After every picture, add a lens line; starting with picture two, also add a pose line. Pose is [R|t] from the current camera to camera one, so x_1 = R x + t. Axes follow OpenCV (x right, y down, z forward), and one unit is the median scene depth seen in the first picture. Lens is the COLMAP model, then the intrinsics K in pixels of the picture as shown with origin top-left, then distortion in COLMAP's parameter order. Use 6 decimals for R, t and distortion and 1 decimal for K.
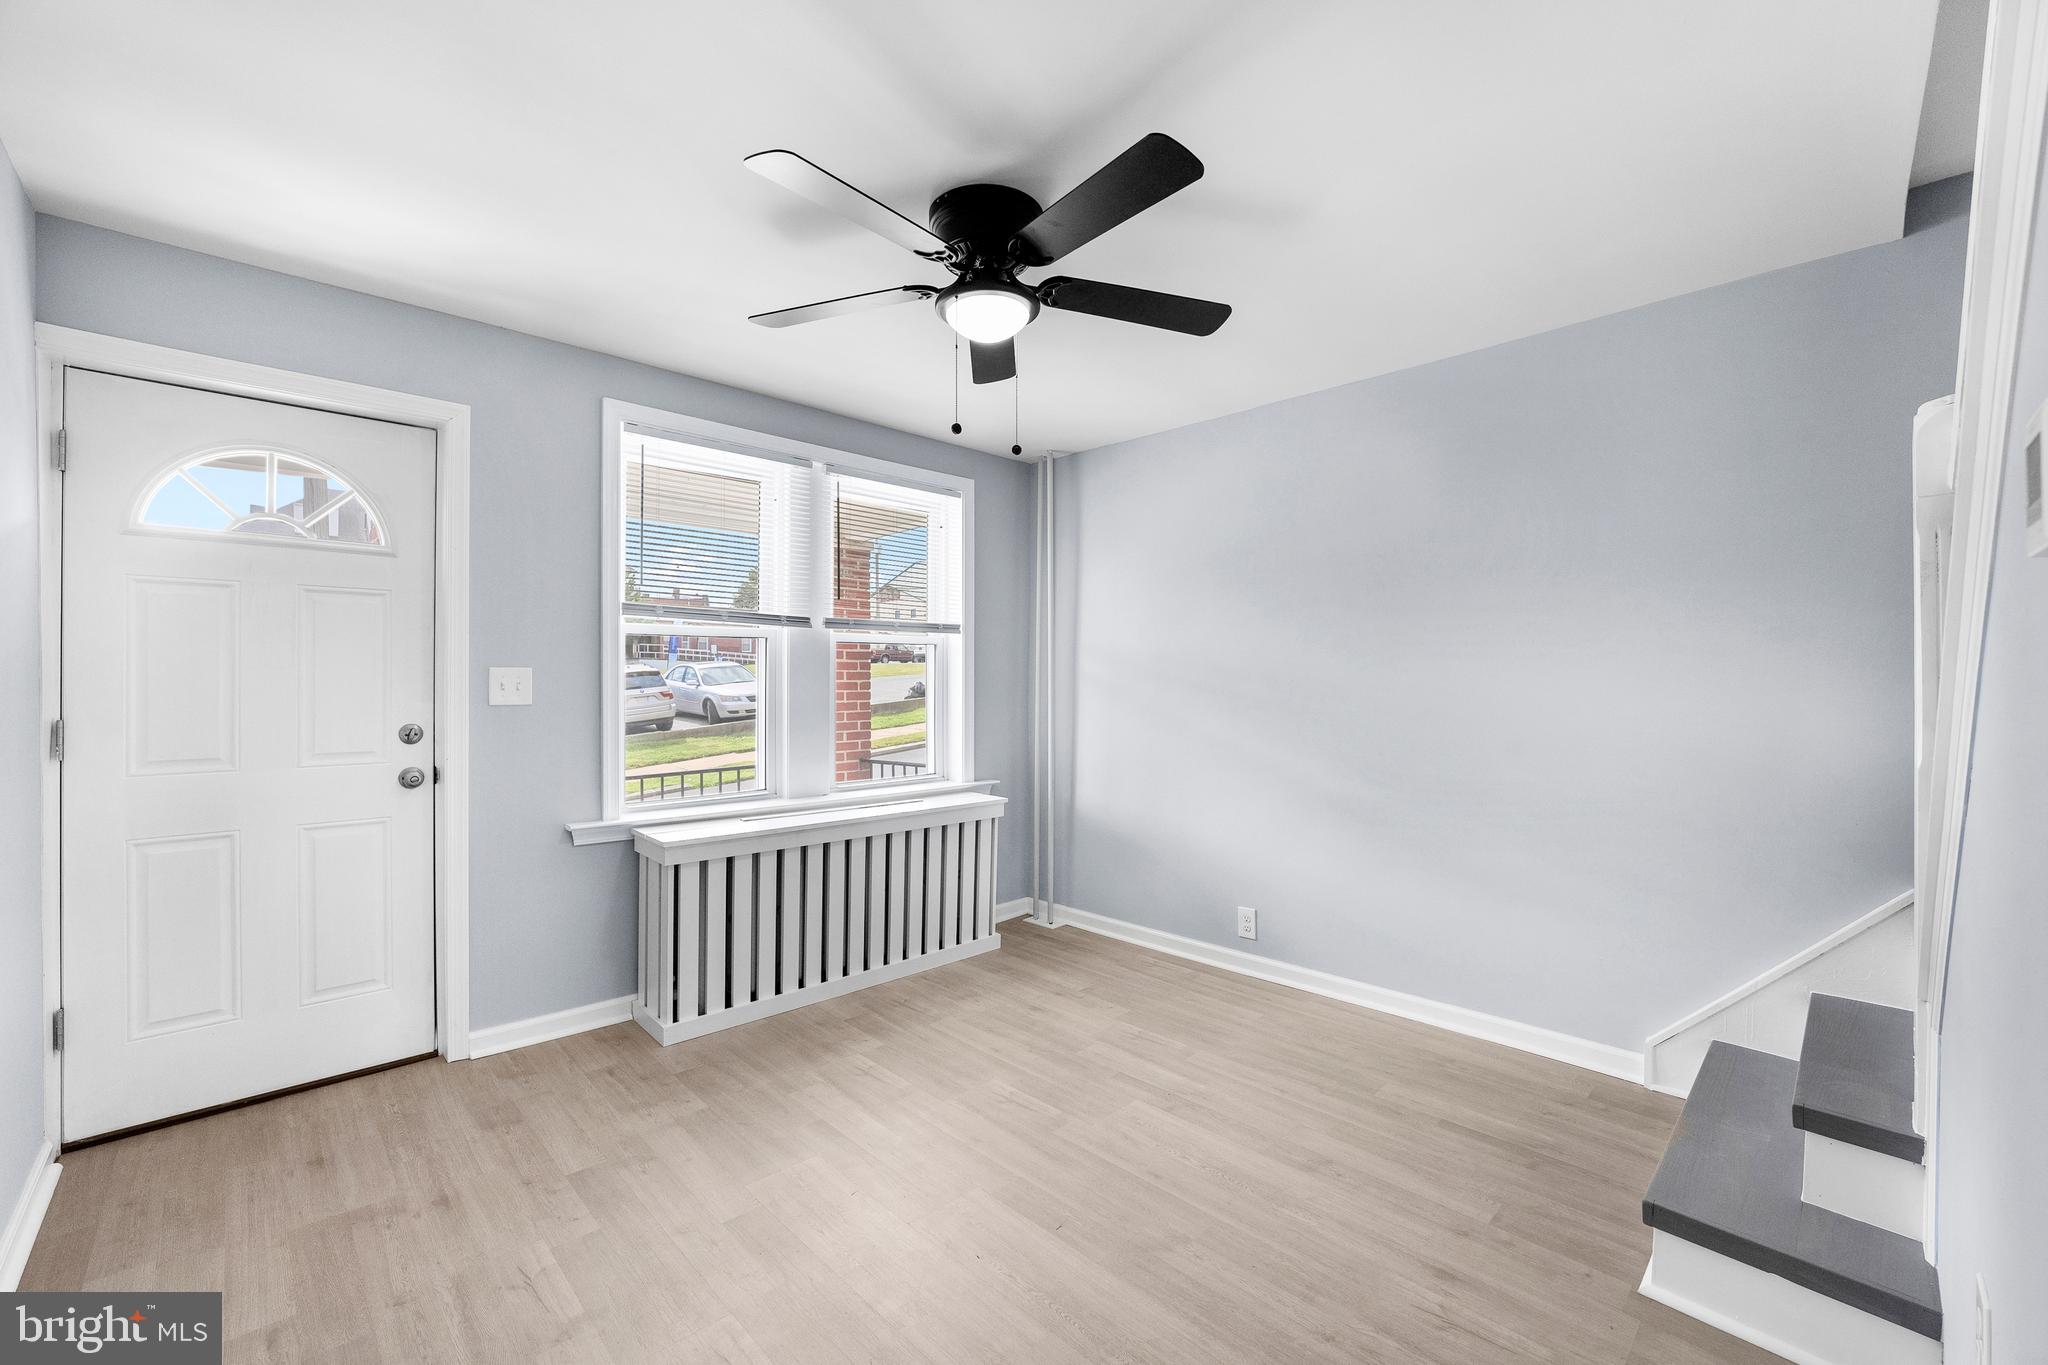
lens RADIAL K [[820.5, 0, 1029.0], [0, 820.5, 669.8], [0, 0, 1]] dist [-0.008944, 0.000521]
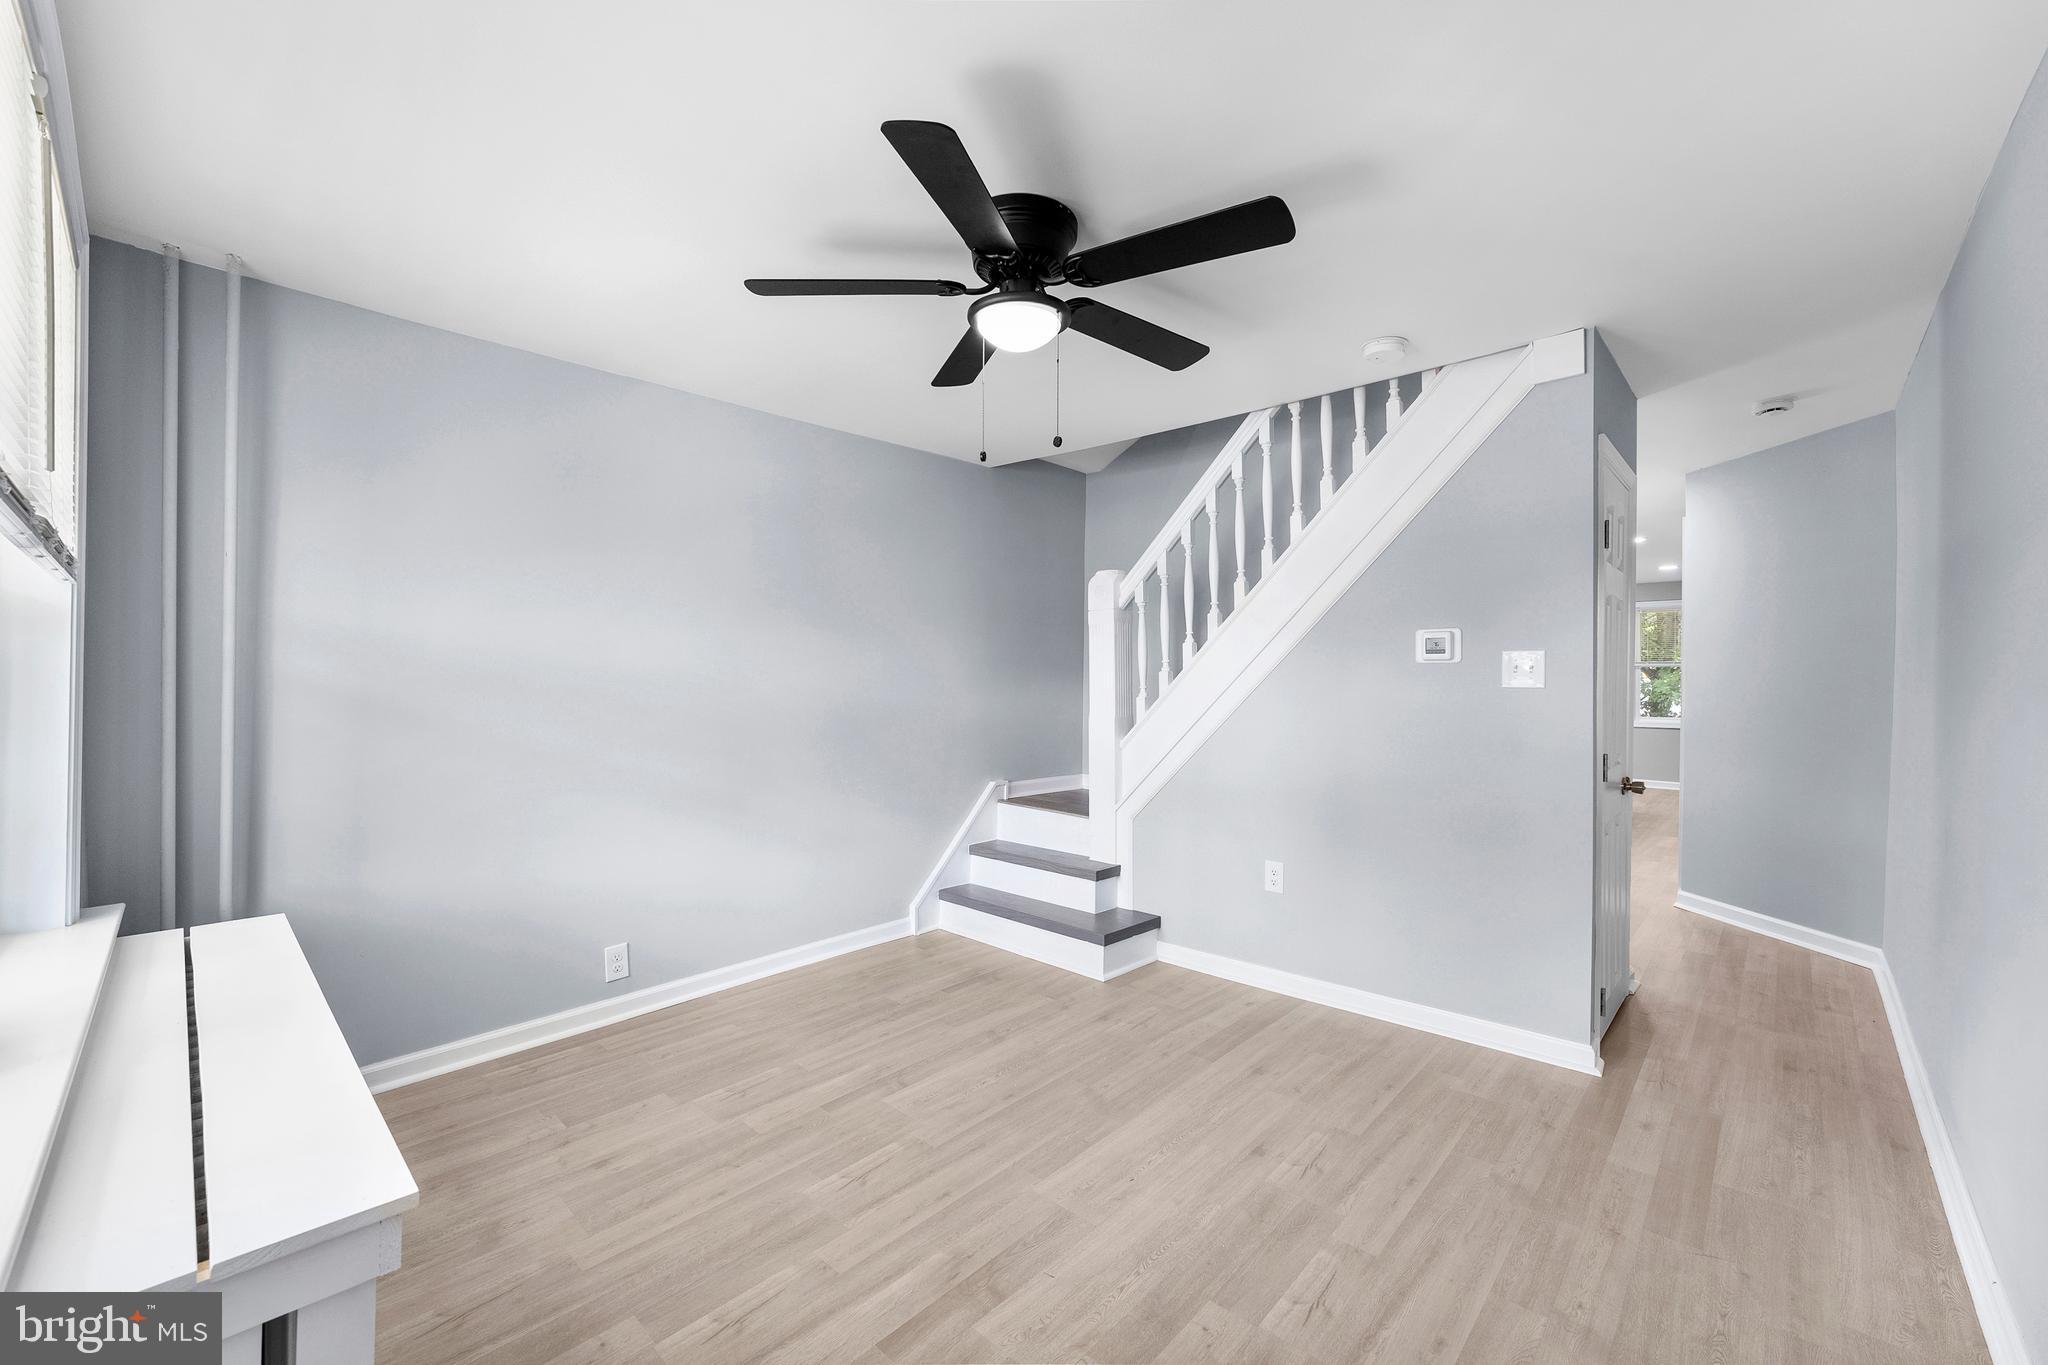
lens RADIAL K [[820.5, 0, 1029.0], [0, 820.5, 669.8], [0, 0, 1]] dist [-0.008944, 0.000521]
pose [[-0.046314, 0.017587, 0.998772, -0.767590], [-0.009095, 0.999796, -0.018027, 0.019285], [-0.998886, -0.009919, -0.046145, 0.766831]]
